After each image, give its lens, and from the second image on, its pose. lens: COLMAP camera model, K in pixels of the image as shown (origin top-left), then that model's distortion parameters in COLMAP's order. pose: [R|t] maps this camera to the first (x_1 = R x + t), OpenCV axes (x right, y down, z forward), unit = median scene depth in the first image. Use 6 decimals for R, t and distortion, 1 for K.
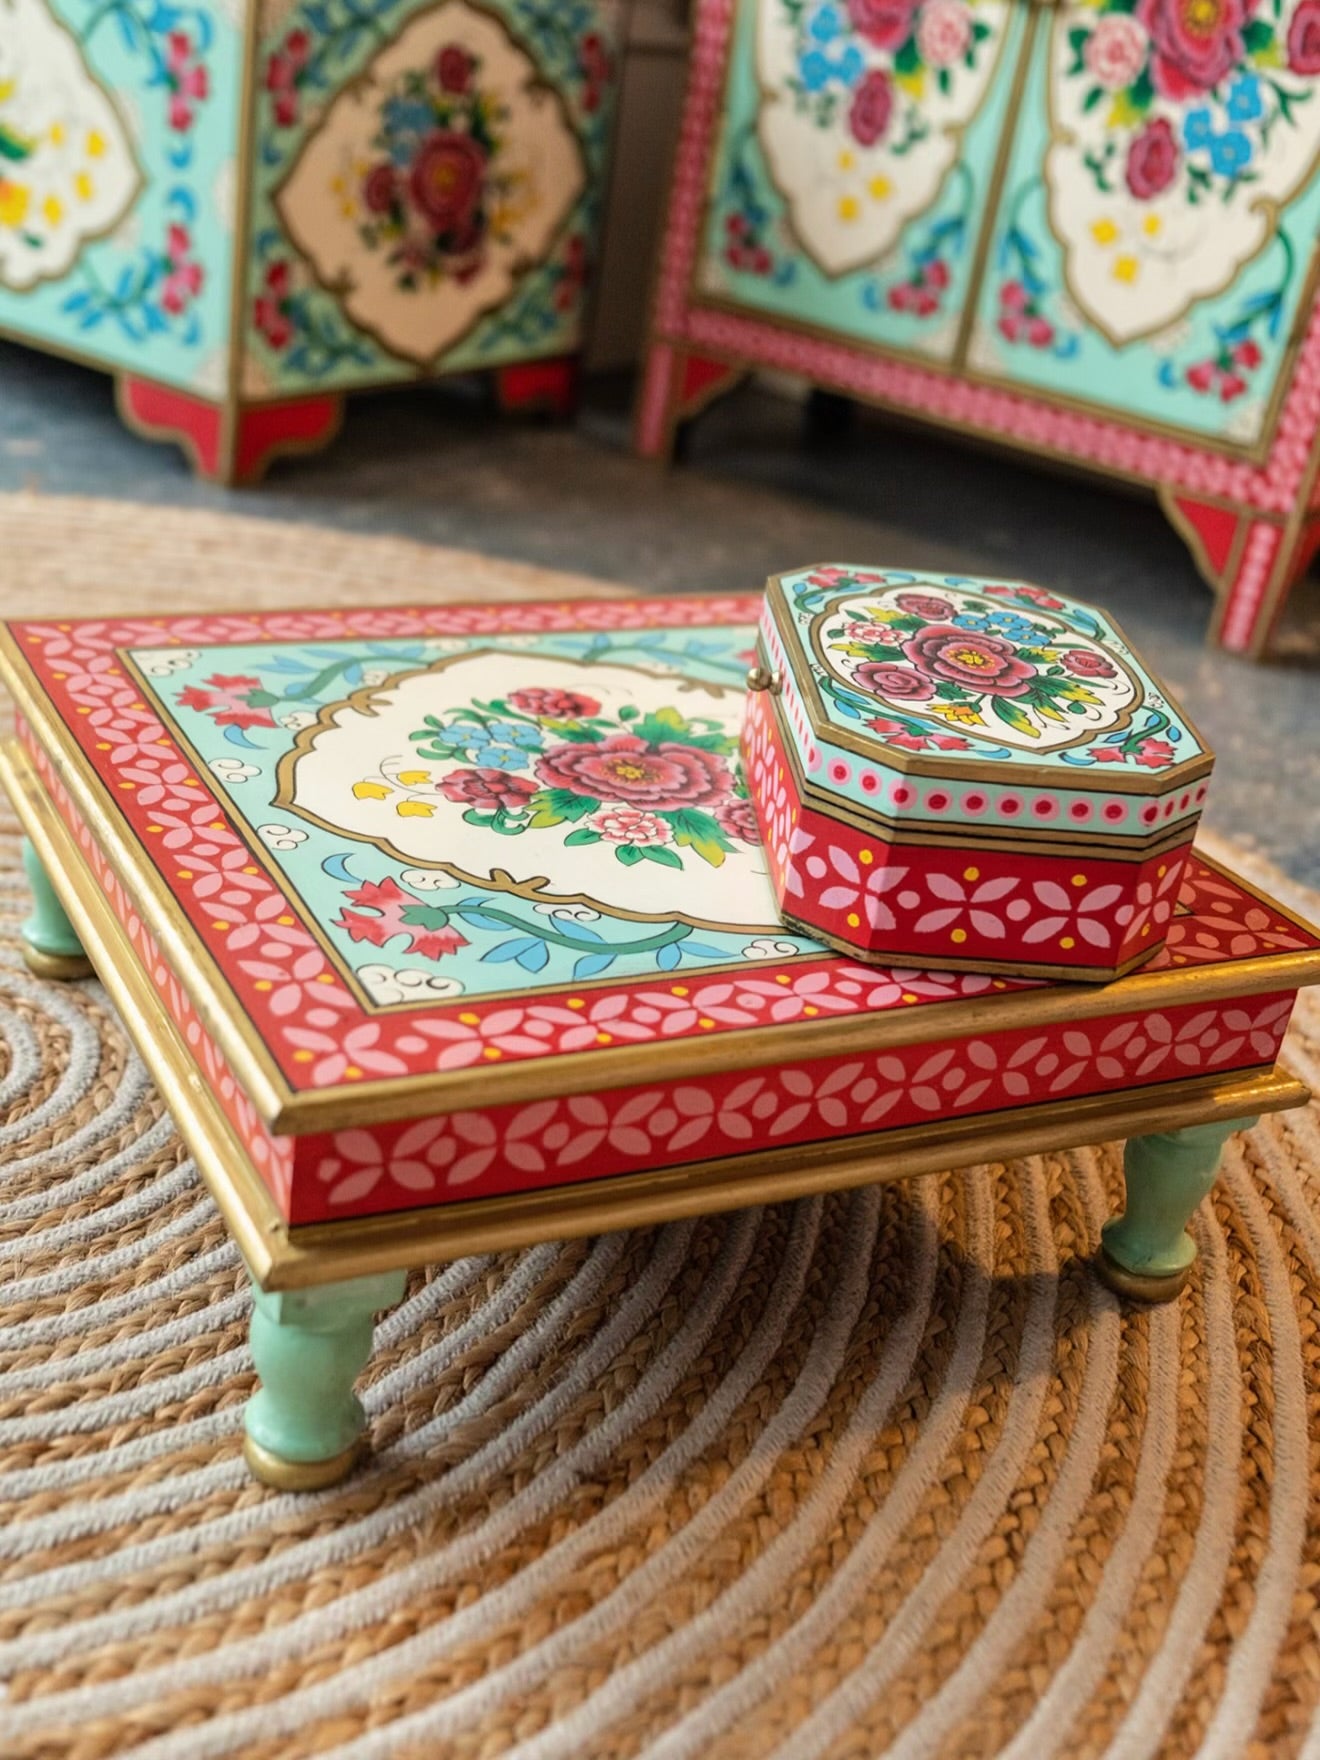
lens RADIAL K [[2296.0, 0, 660.0], [0, 2296.0, 880.0], [0, 0, 1]] dist [0.039774, 0.054007]
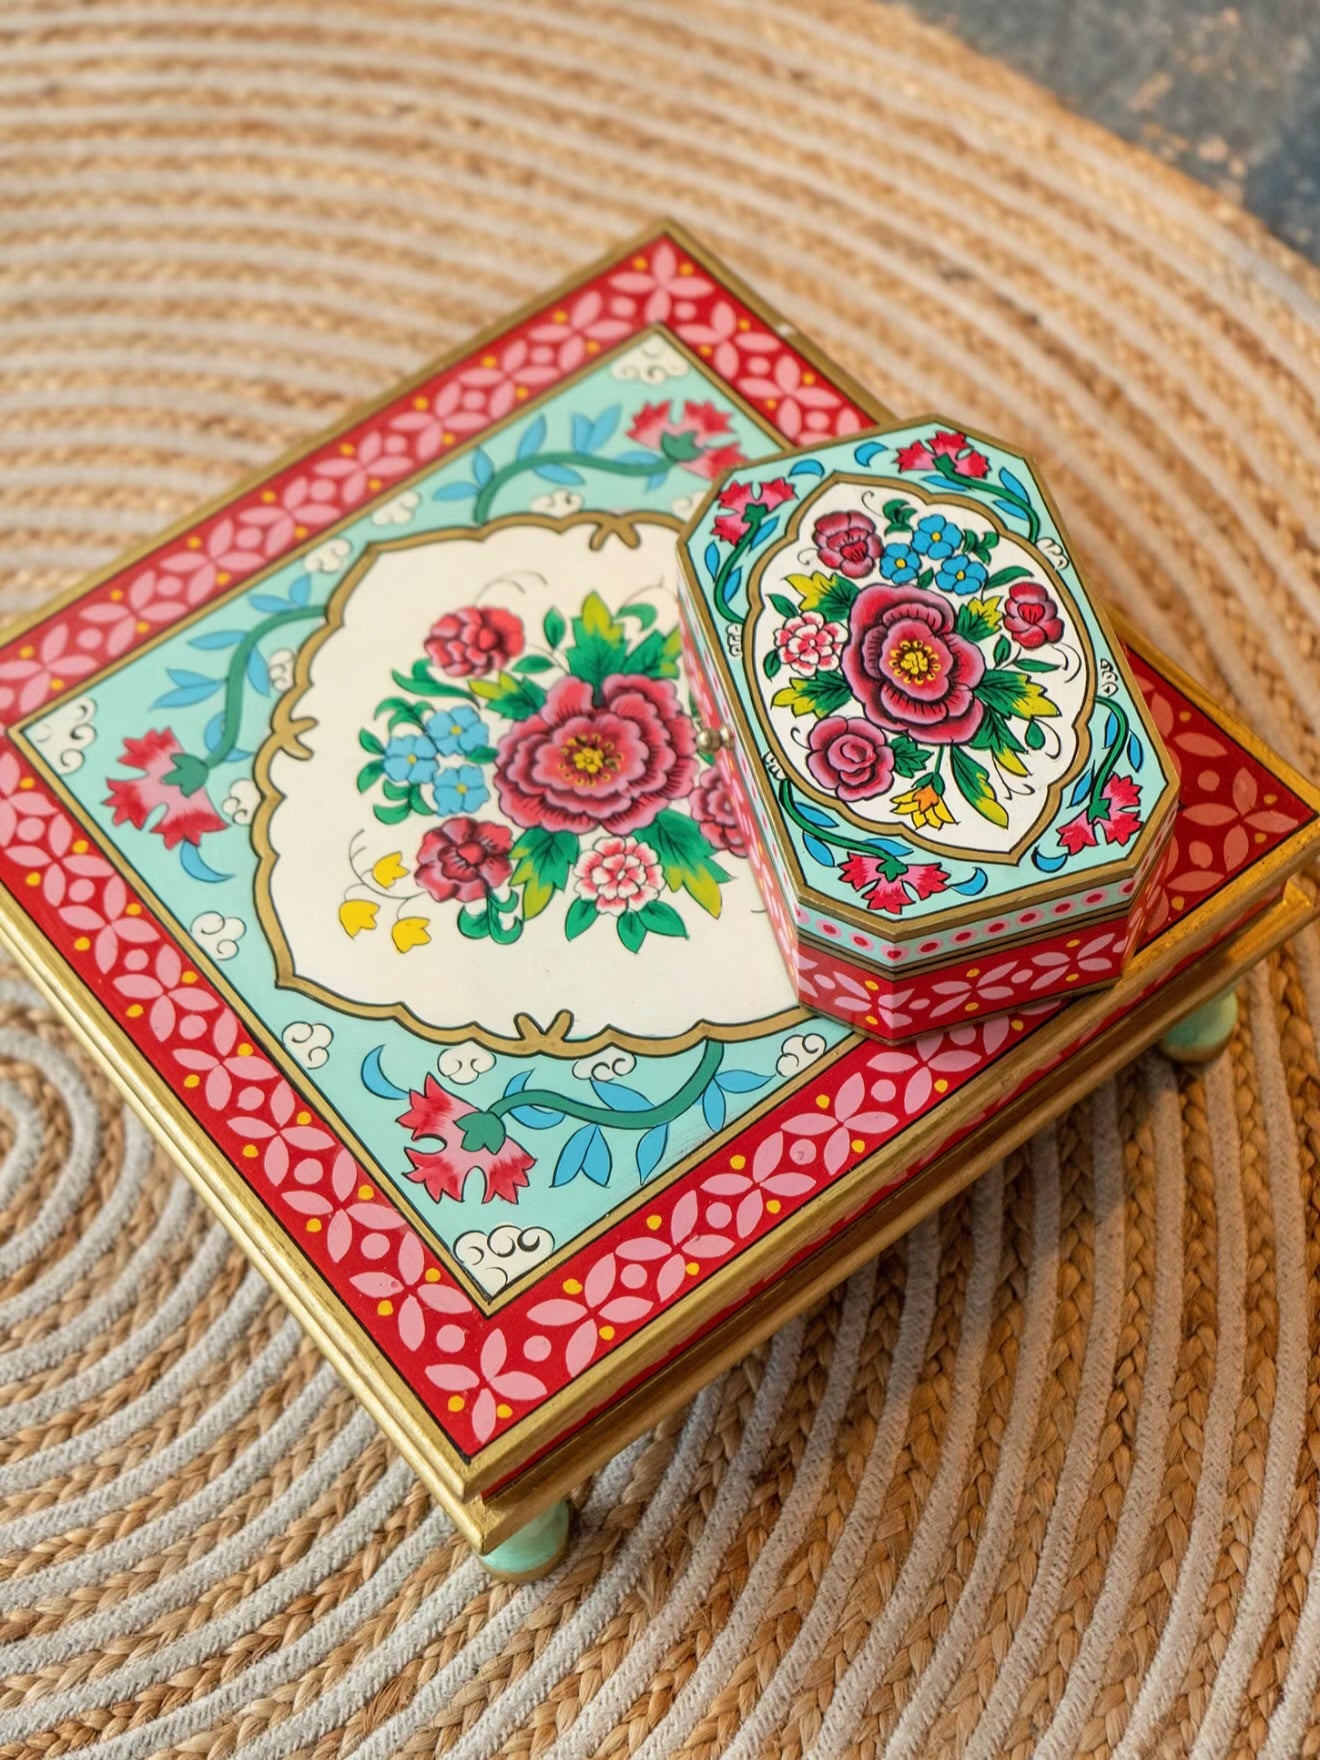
lens RADIAL K [[3185.4, 0, 652.0], [0, 3185.4, 924.3], [0, 0, 1]] dist [0.116536, 0.028280]
pose [[0.960834, -0.270291, -0.061160, 0.080813], [0.258142, 0.792678, 0.552290, -0.774372], [-0.100799, -0.546447, 0.831406, -0.164359]]
